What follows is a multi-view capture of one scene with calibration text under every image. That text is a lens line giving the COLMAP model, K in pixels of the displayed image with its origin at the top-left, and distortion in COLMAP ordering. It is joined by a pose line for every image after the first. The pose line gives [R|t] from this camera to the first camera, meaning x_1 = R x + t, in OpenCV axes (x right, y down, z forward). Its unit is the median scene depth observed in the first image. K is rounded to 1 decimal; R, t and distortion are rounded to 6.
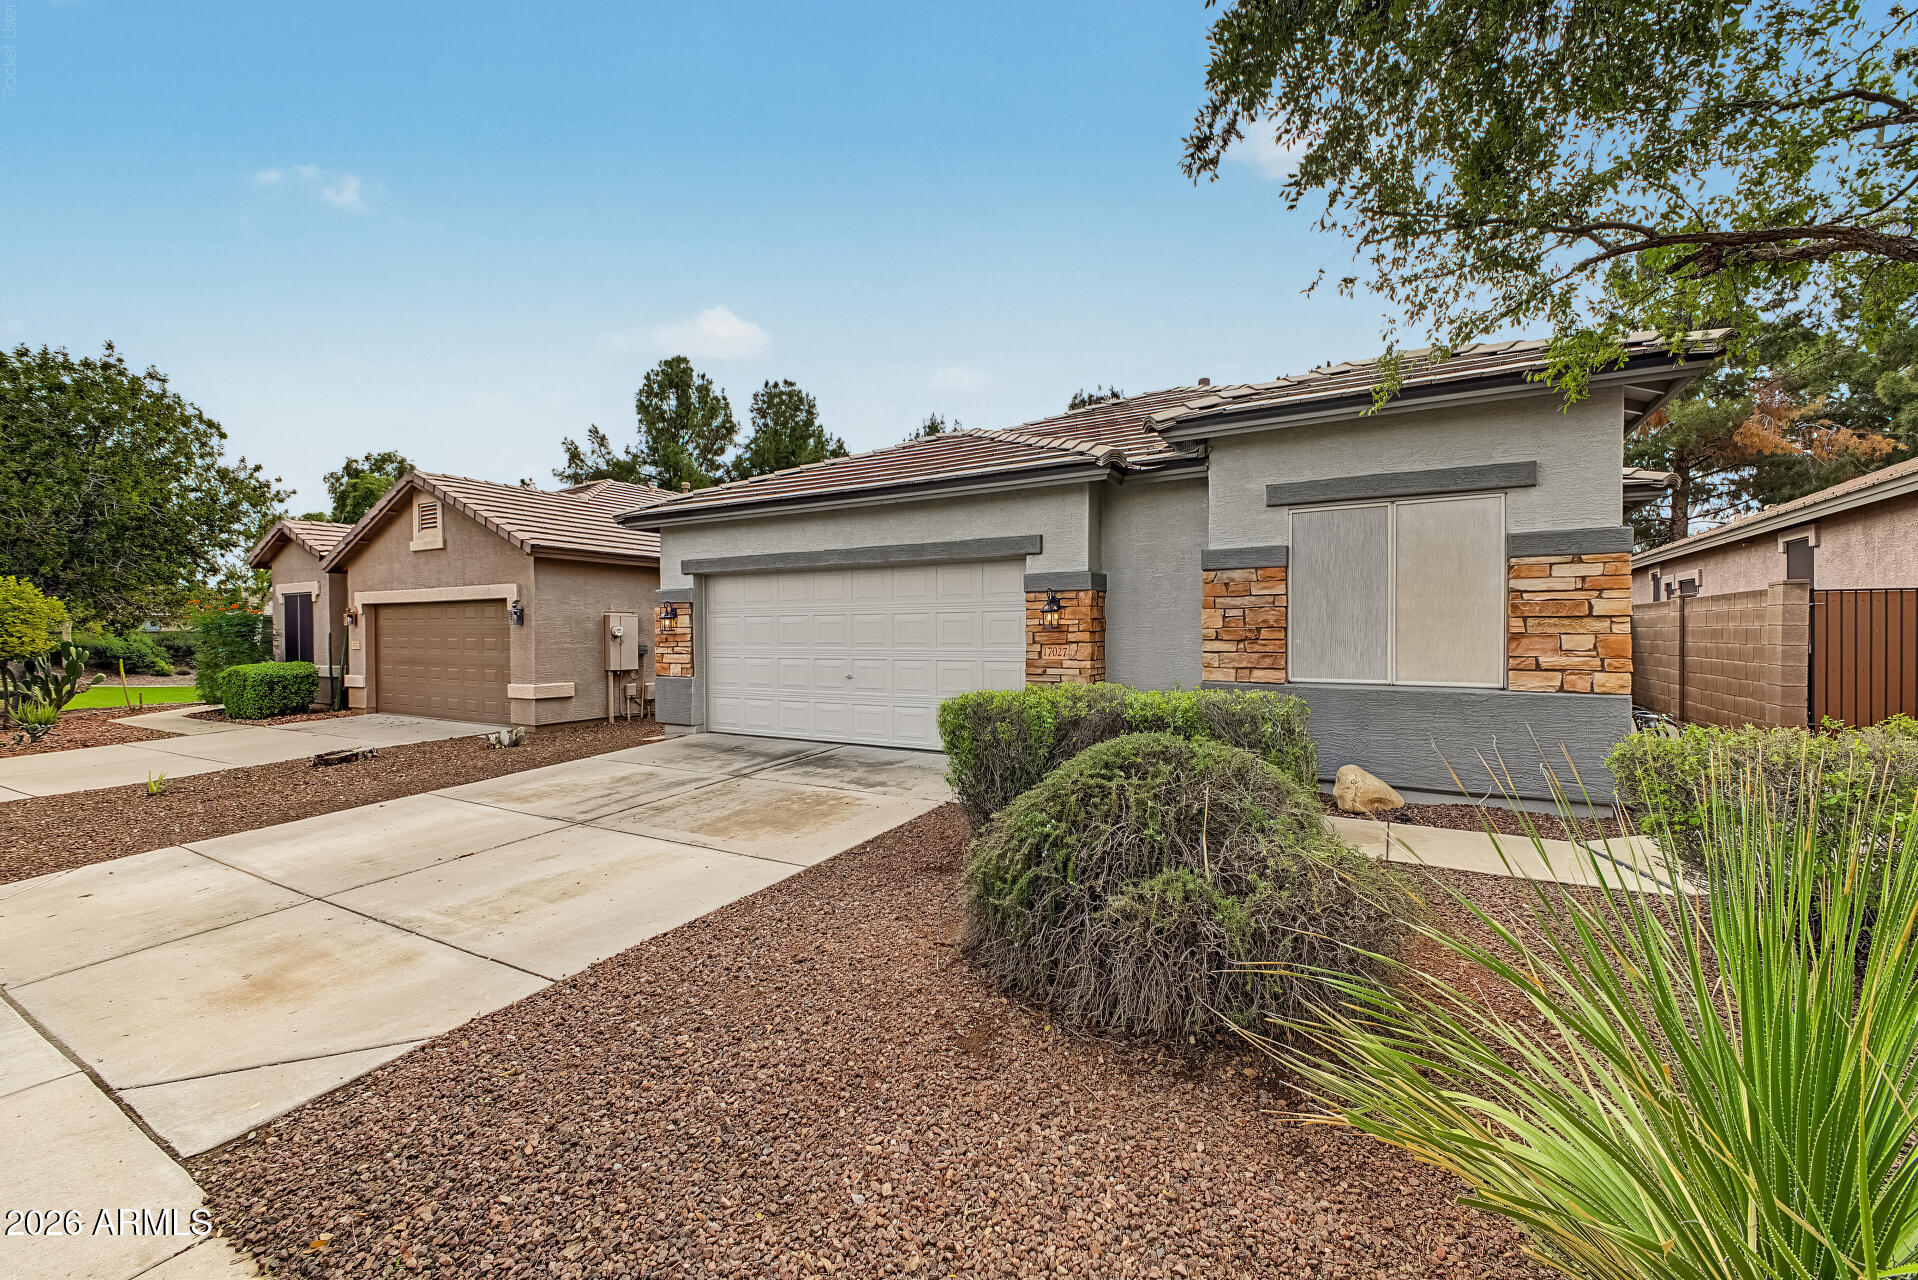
lens RADIAL K [[772.3, 0, 935.9], [0, 772.3, 634.1], [0, 0, 1]] dist [0.018618, -0.003407]
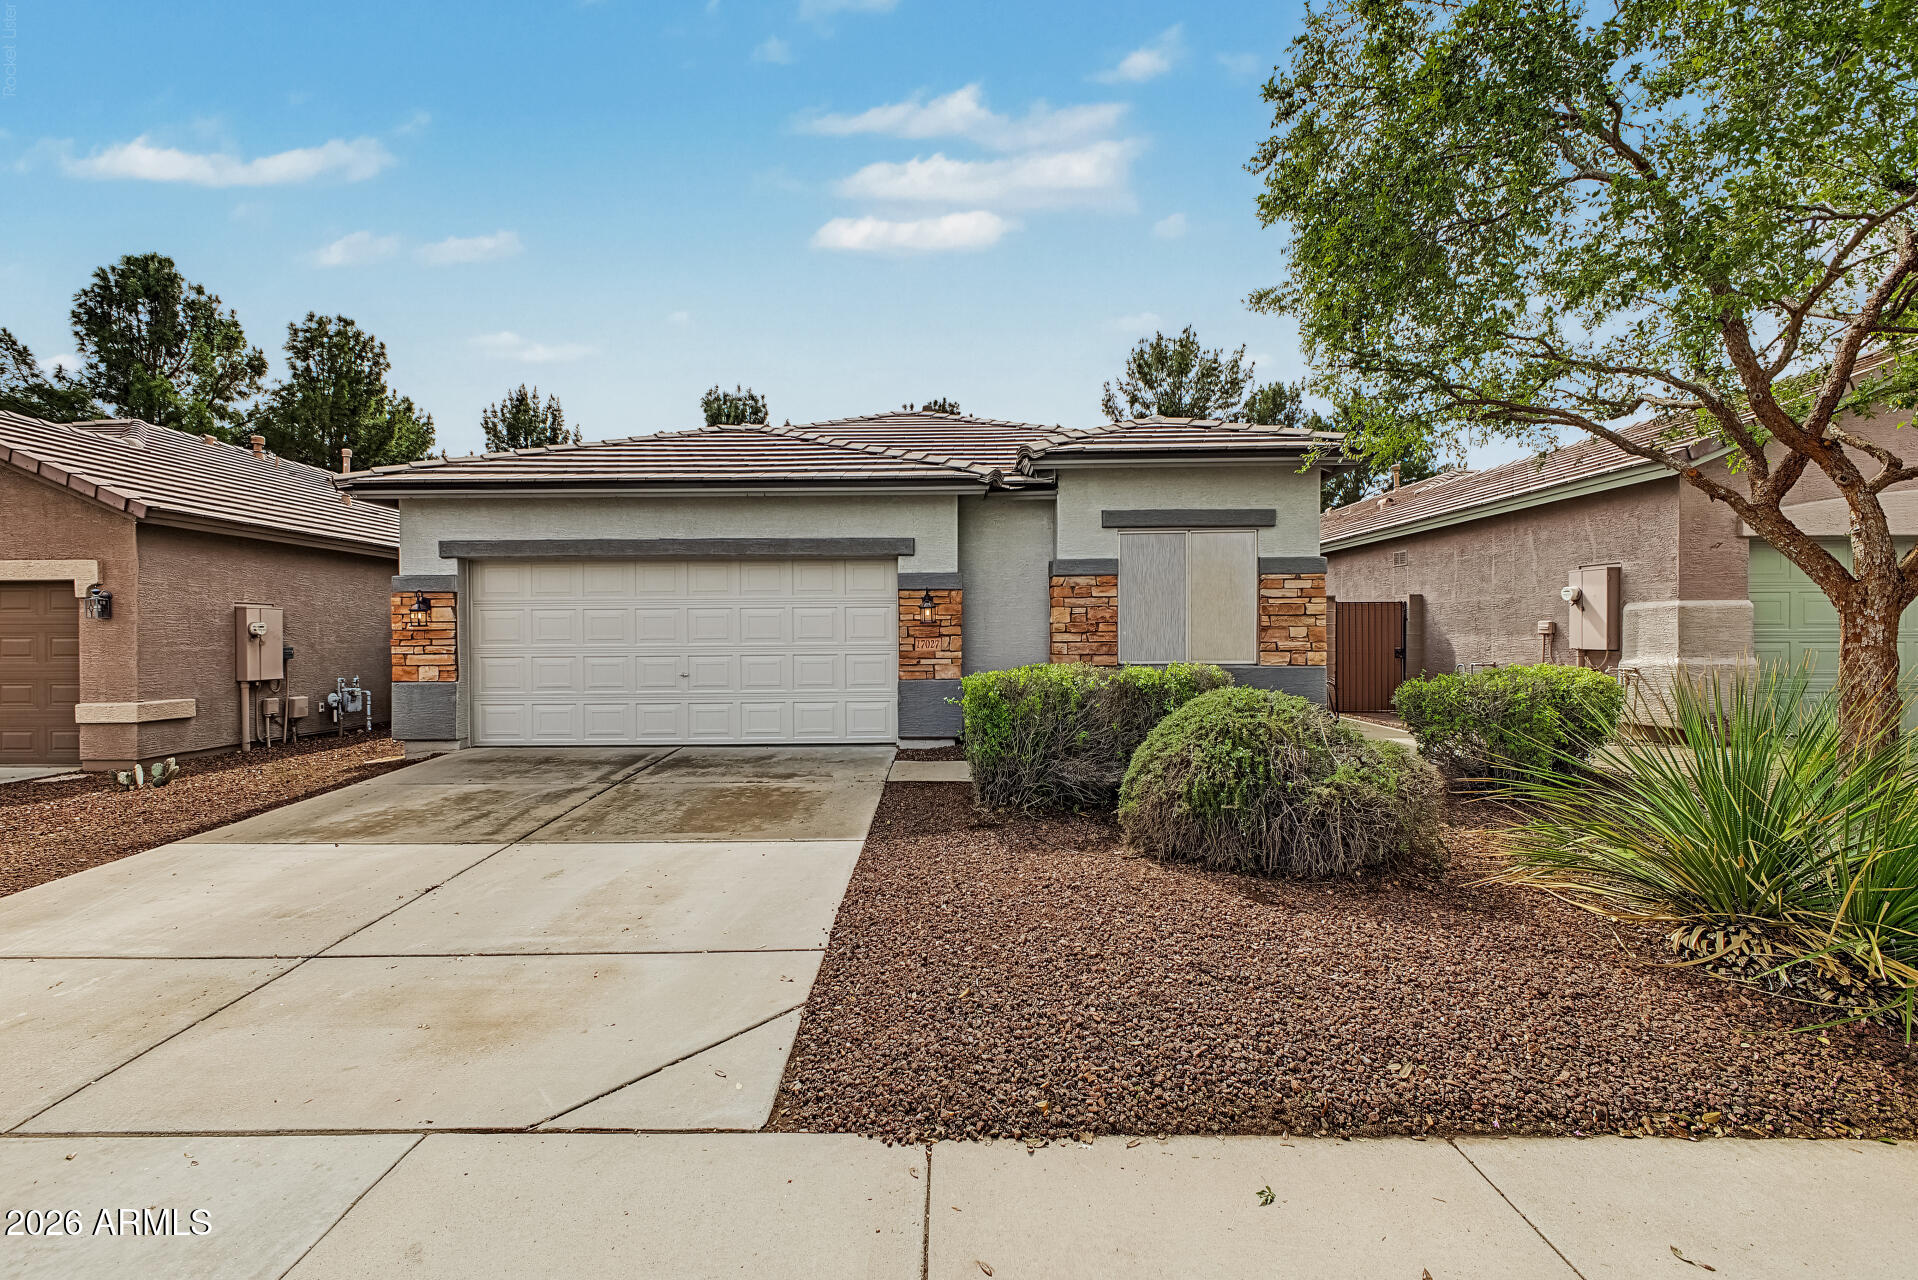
lens RADIAL K [[772.3, 0, 953.6], [0, 772.3, 636.4], [0, 0, 1]] dist [0.018618, -0.003407]
pose [[0.875946, -0.002141, 0.482404, -0.337390], [0.003459, 0.999992, -0.001844, 0.013478], [-0.482396, 0.003284, 0.875947, 0.006538]]
